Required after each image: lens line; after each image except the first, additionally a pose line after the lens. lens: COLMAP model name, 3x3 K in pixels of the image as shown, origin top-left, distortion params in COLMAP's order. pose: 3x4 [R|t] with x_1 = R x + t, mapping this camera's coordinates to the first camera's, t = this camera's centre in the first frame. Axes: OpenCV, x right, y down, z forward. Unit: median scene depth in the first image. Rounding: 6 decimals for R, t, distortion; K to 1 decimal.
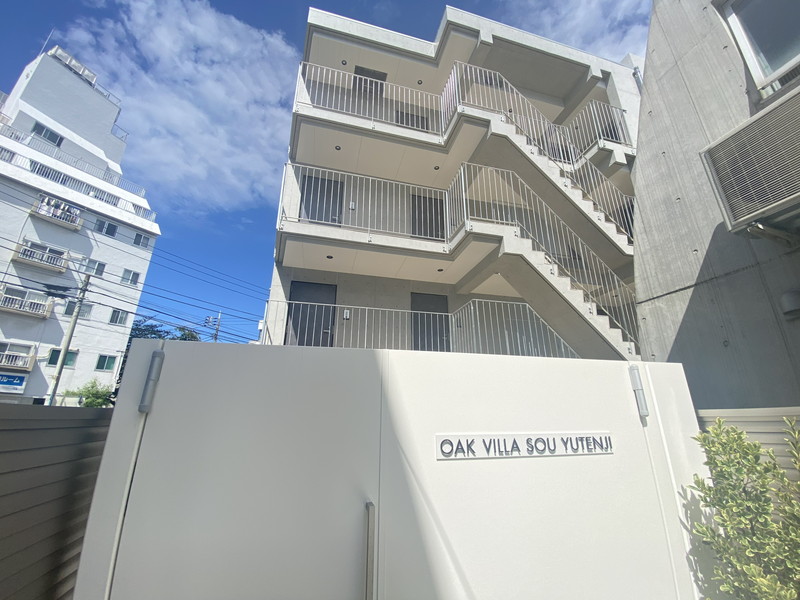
lens RADIAL K [[331.8, 0, 402.3], [0, 331.8, 297.3], [0, 0, 1]] dist [0.003737, -0.012247]
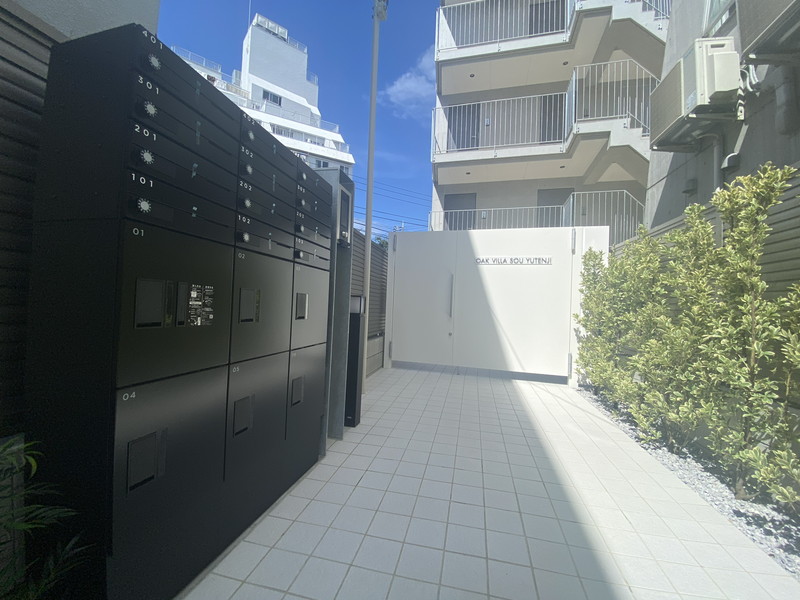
lens RADIAL K [[331.8, 0, 395.4], [0, 331.8, 302.0], [0, 0, 1]] dist [0.003737, -0.012247]
pose [[0.860263, 0.027135, -0.509128, 0.214688], [0.130949, 0.953326, 0.272071, -0.022196], [0.492747, -0.300723, 0.816558, -0.404583]]
